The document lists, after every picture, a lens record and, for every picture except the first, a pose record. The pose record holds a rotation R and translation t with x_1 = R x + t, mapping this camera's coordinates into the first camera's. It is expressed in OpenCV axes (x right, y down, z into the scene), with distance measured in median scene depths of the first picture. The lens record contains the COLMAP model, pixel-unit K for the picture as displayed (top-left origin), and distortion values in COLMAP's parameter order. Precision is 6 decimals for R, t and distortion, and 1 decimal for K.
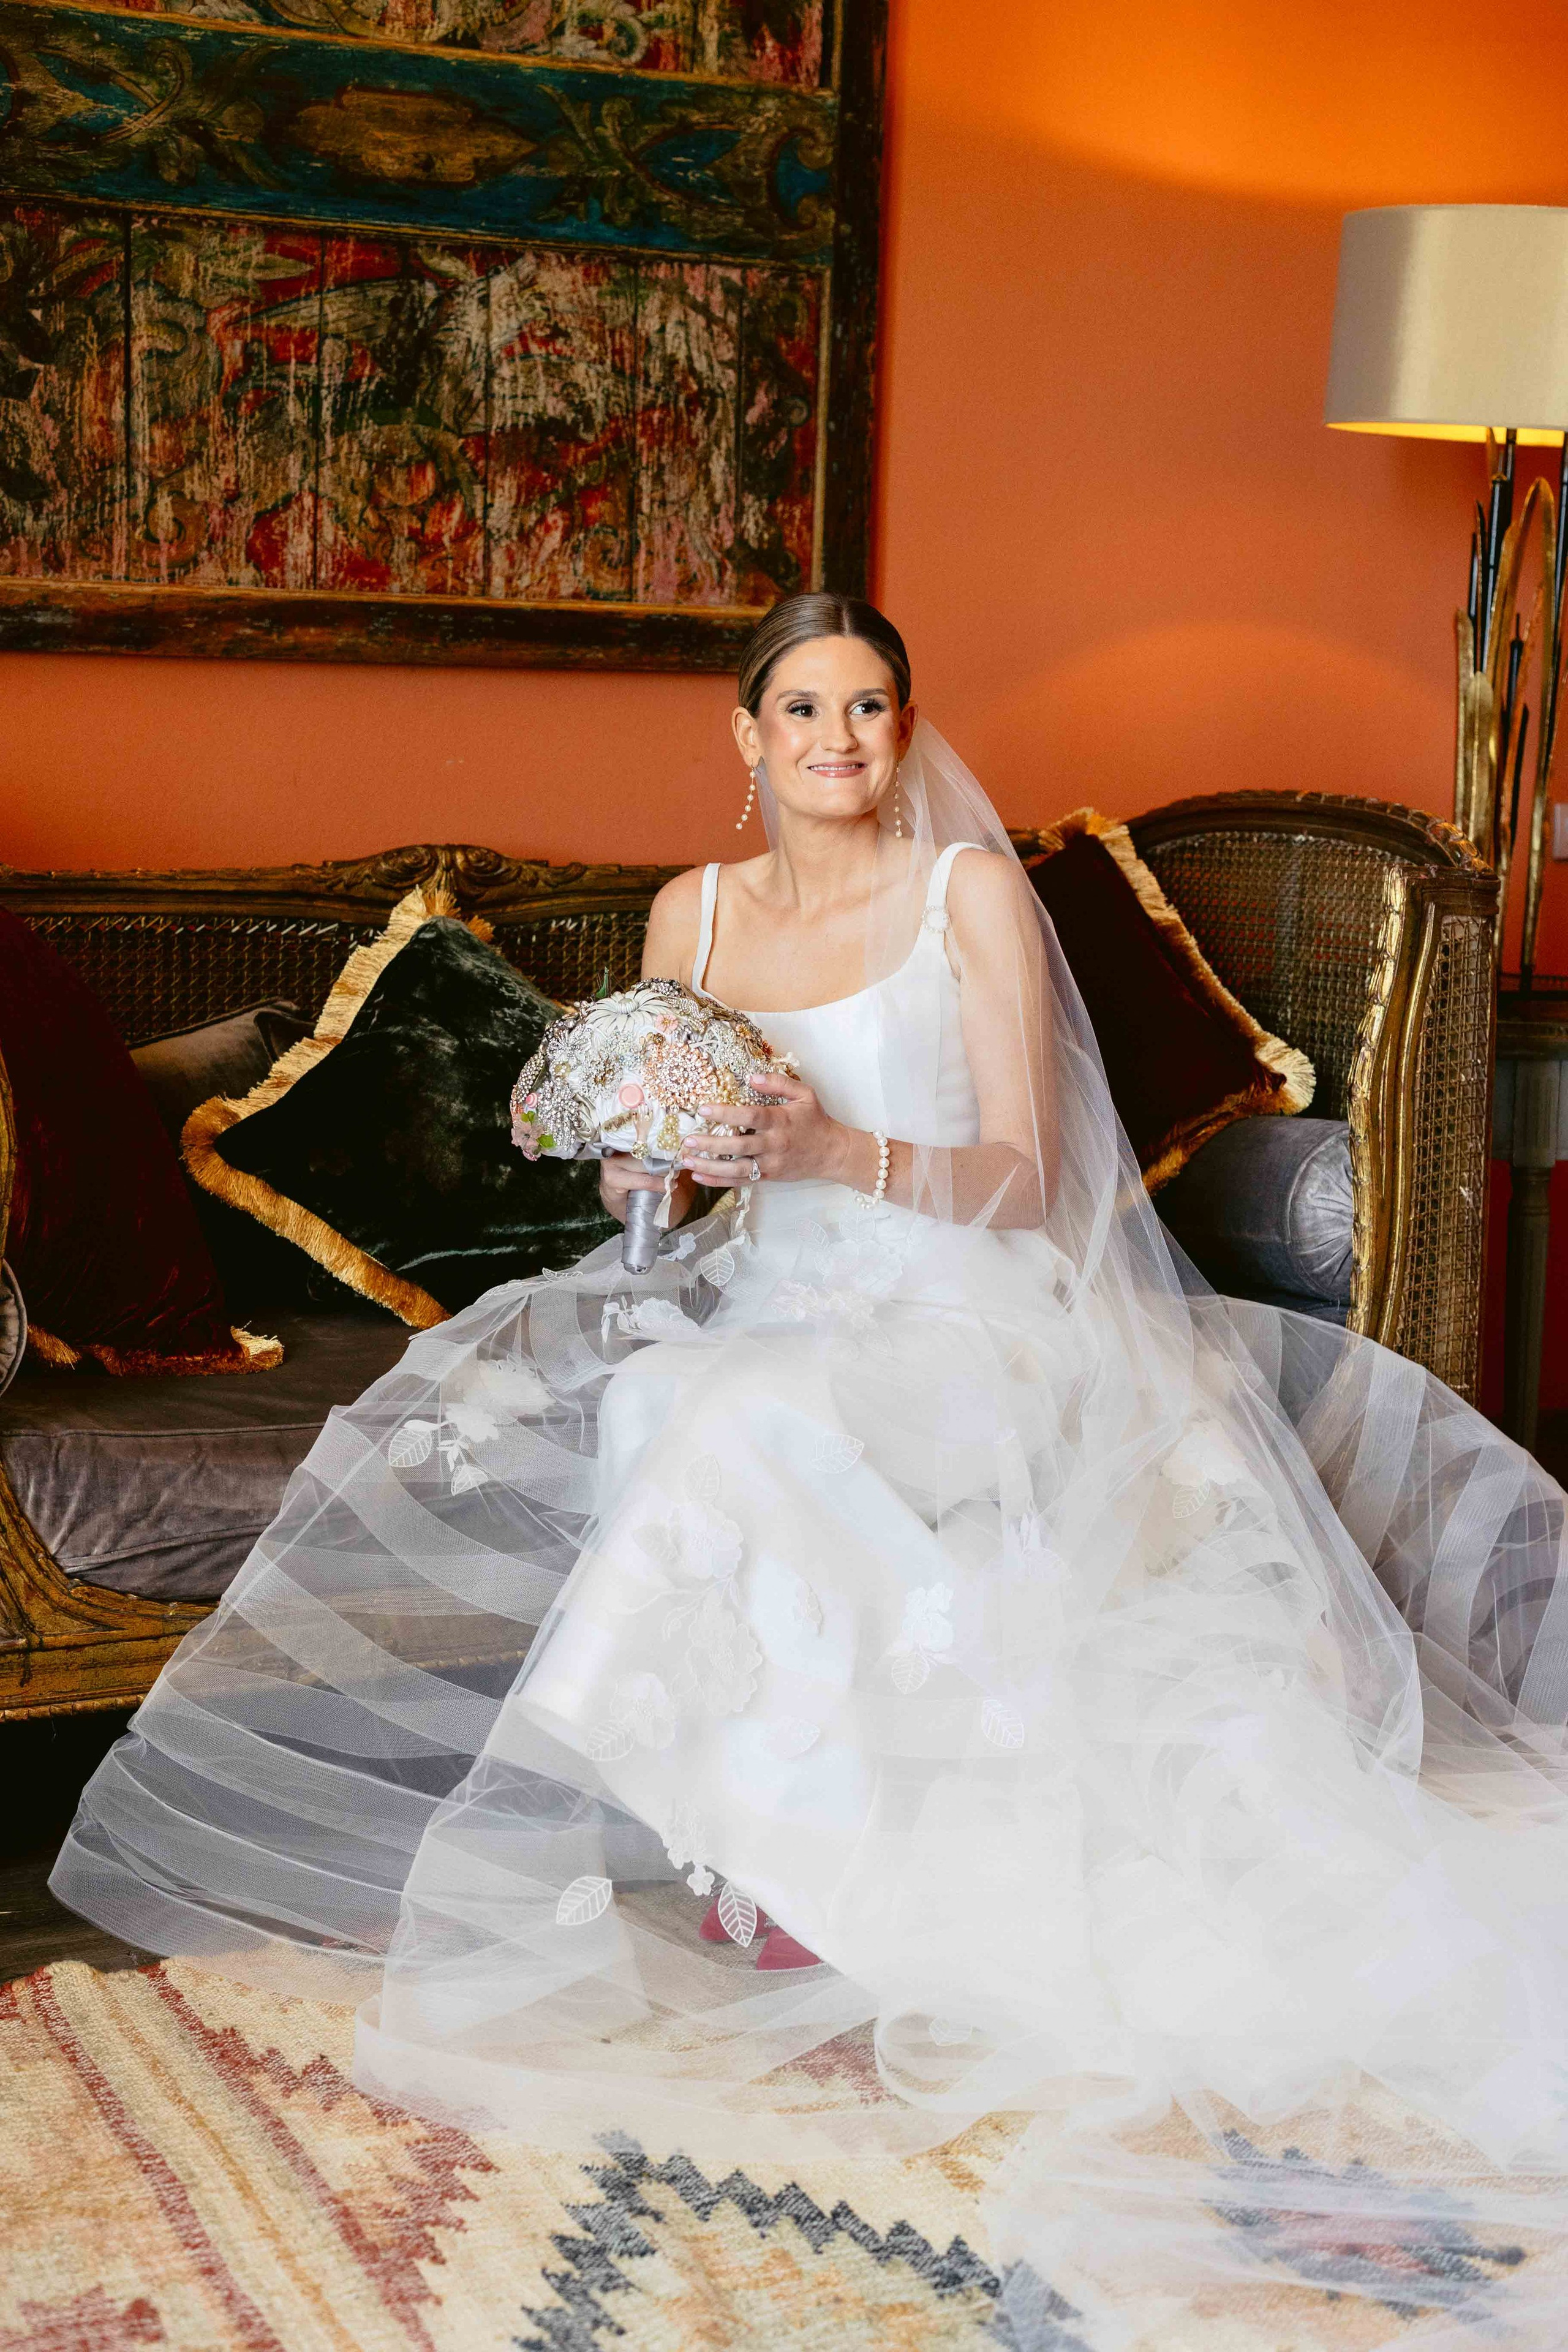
lens RADIAL K [[3543.2, 0, 761.1], [0, 3543.2, 1161.4], [0, 0, 1]] dist [0.014372, 0.000000]
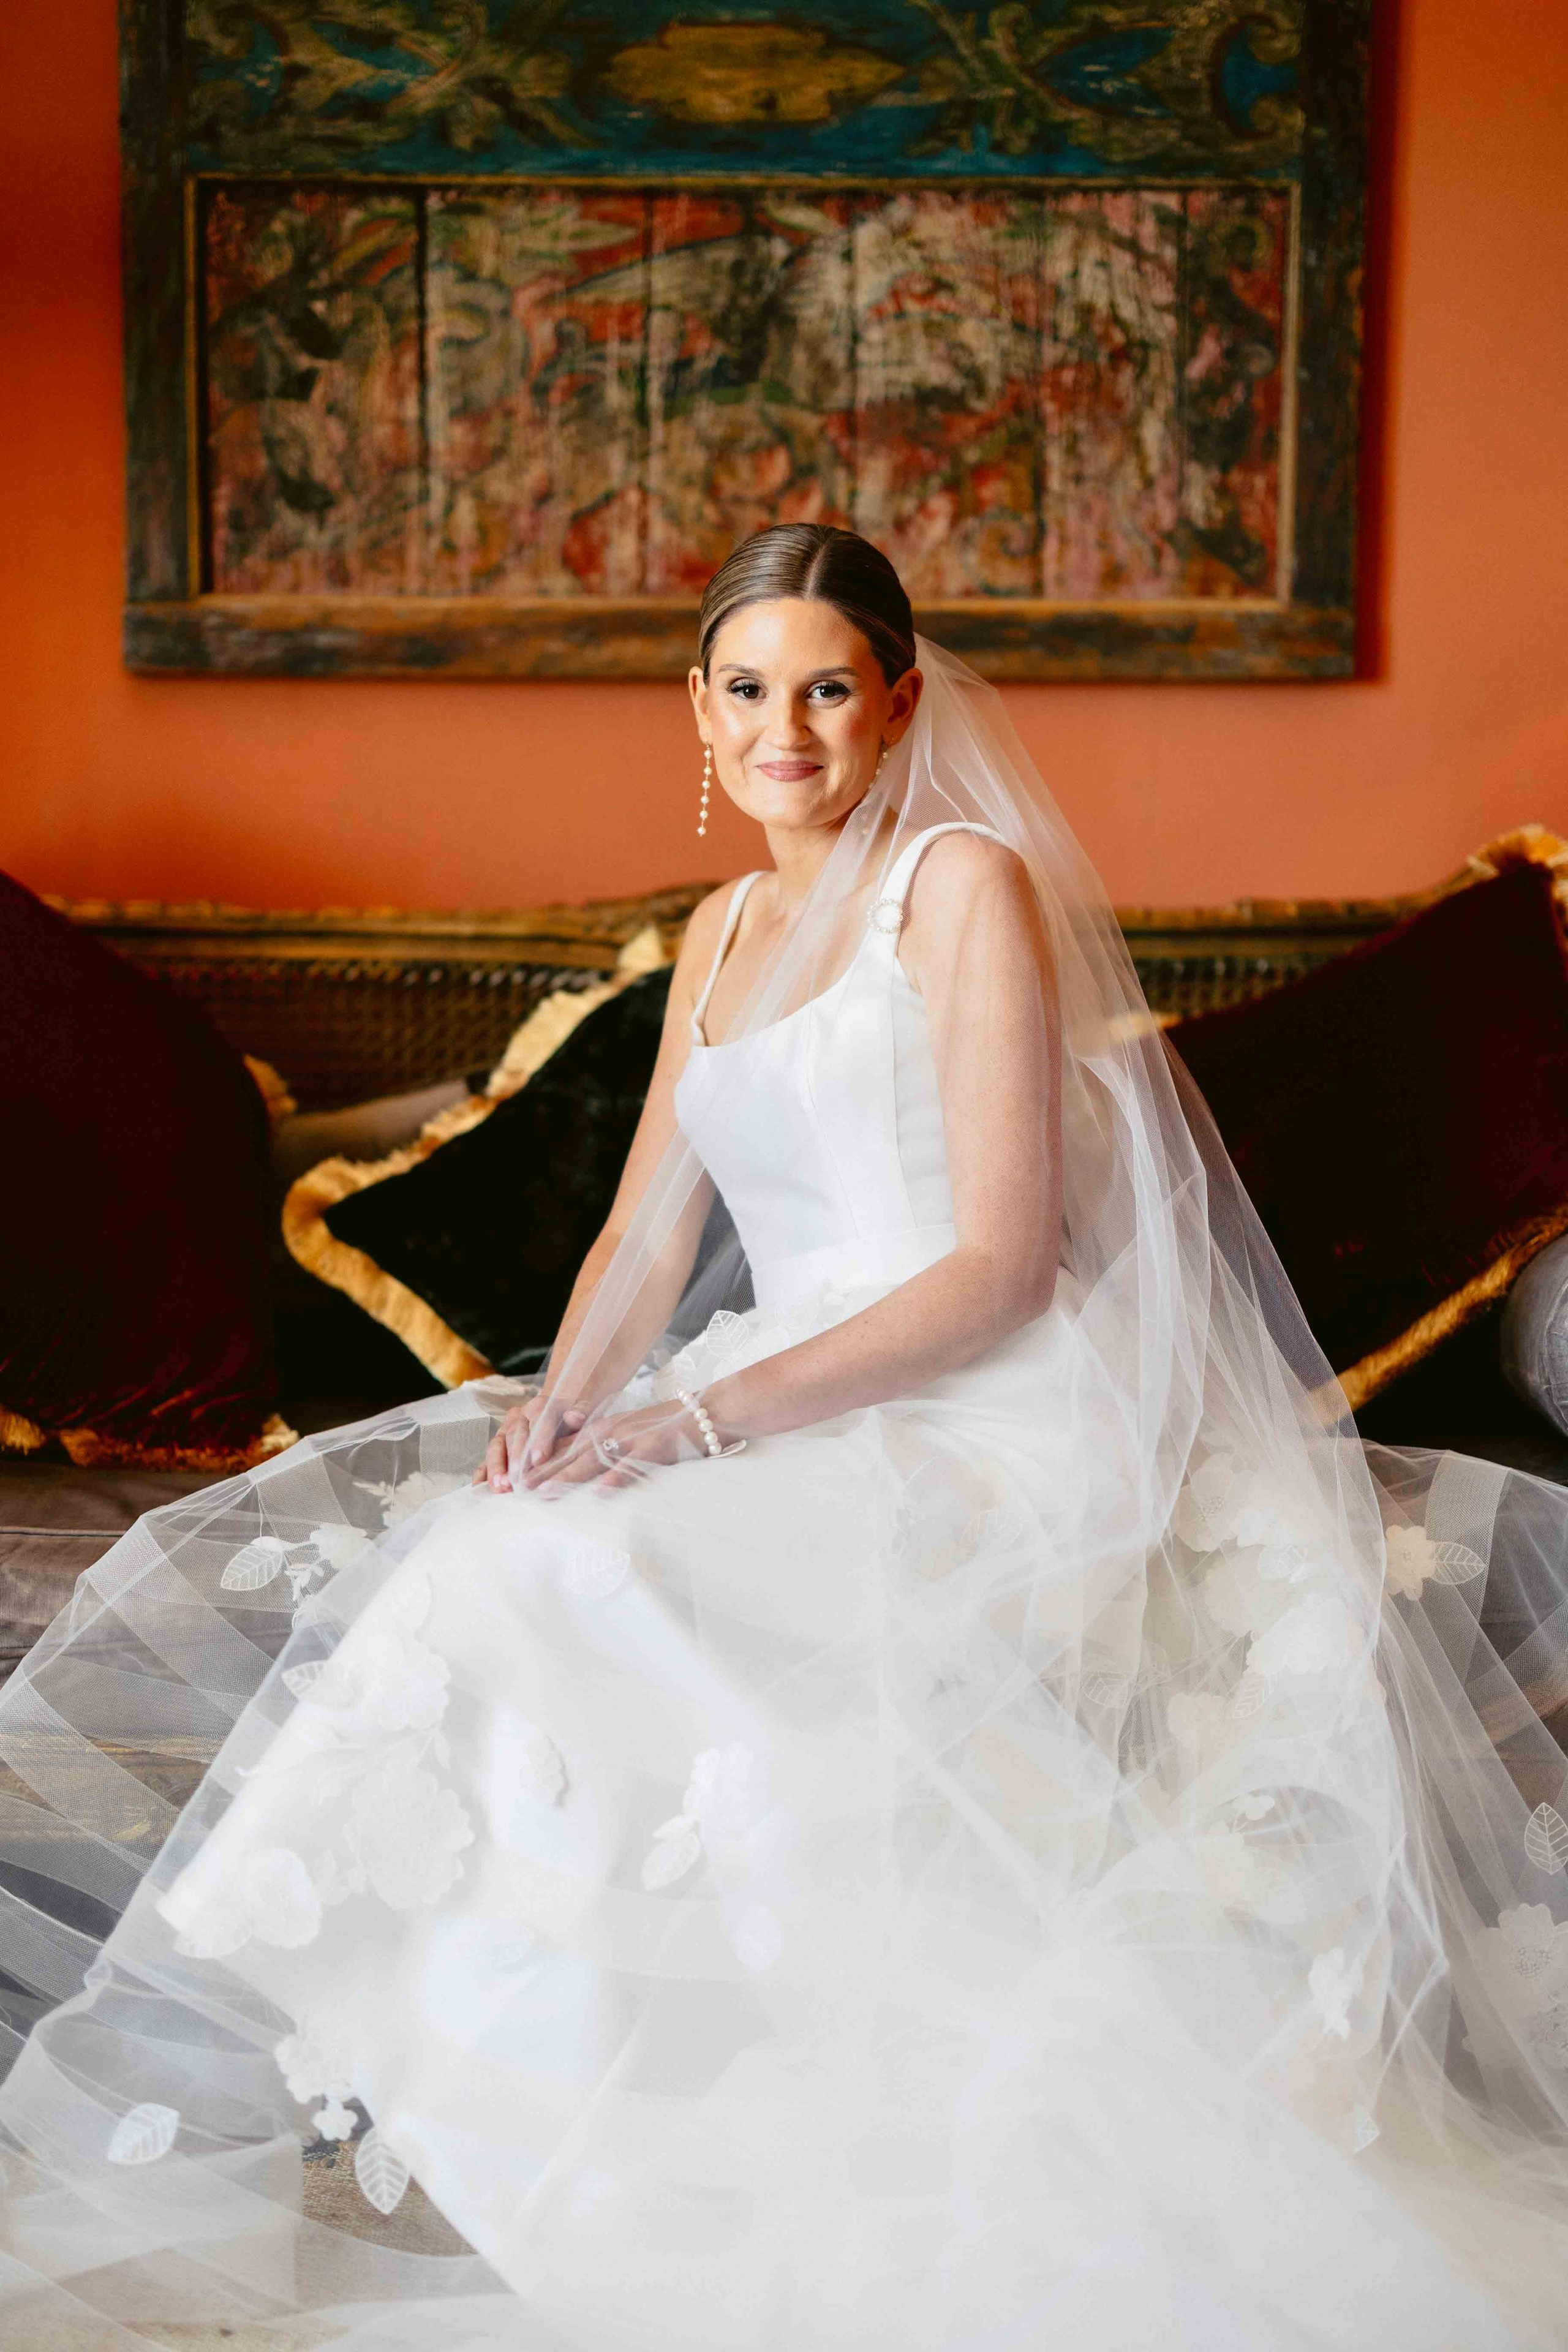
lens RADIAL K [[3543.2, 0, 782.2], [0, 3543.2, 1200.9], [0, 0, 1]] dist [0.014372, 0.000000]
pose [[0.891693, 0.026492, -0.451865, 0.310791], [-0.038623, 0.999098, -0.017642, 0.002930], [0.450990, 0.033183, 0.891912, 0.236939]]
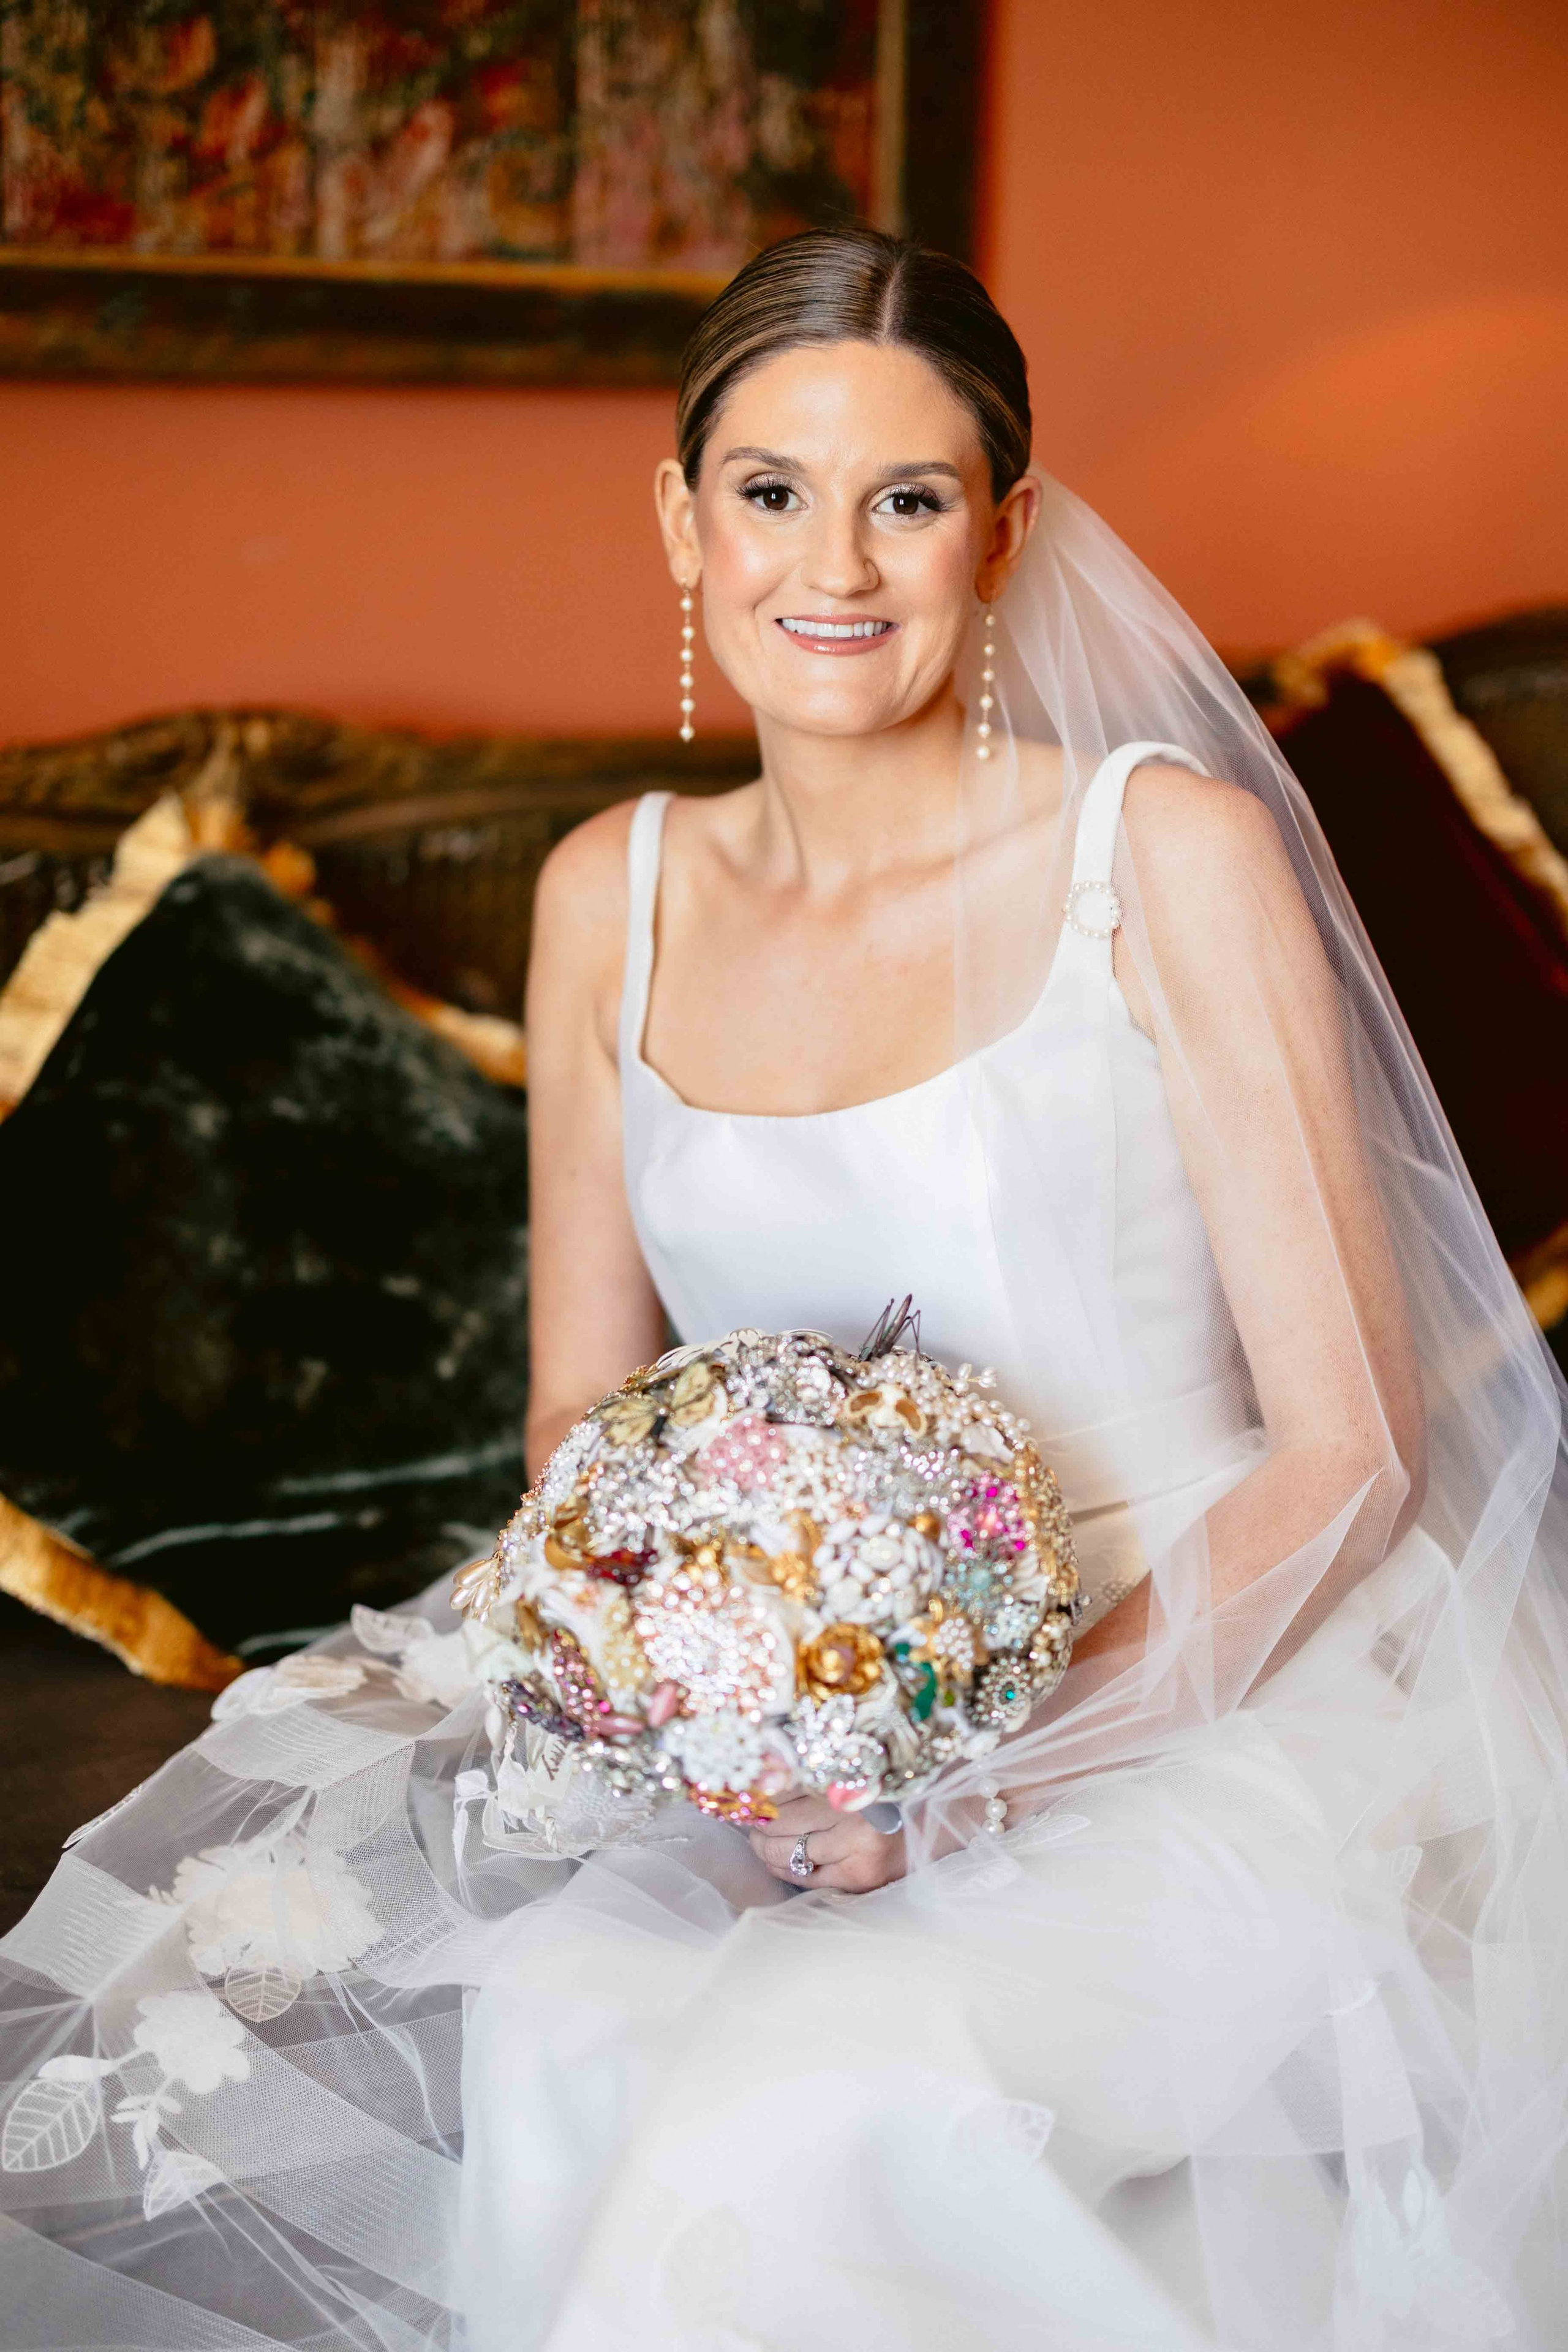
lens RADIAL K [[3543.2, 0, 792.1], [0, 3543.2, 1157.7], [0, 0, 1]] dist [0.014372, 0.000000]
pose [[0.999976, -0.006684, -0.001627, -0.000248], [0.006804, 0.995881, 0.090410, -0.068303], [0.001016, -0.090419, 0.995903, 0.432402]]
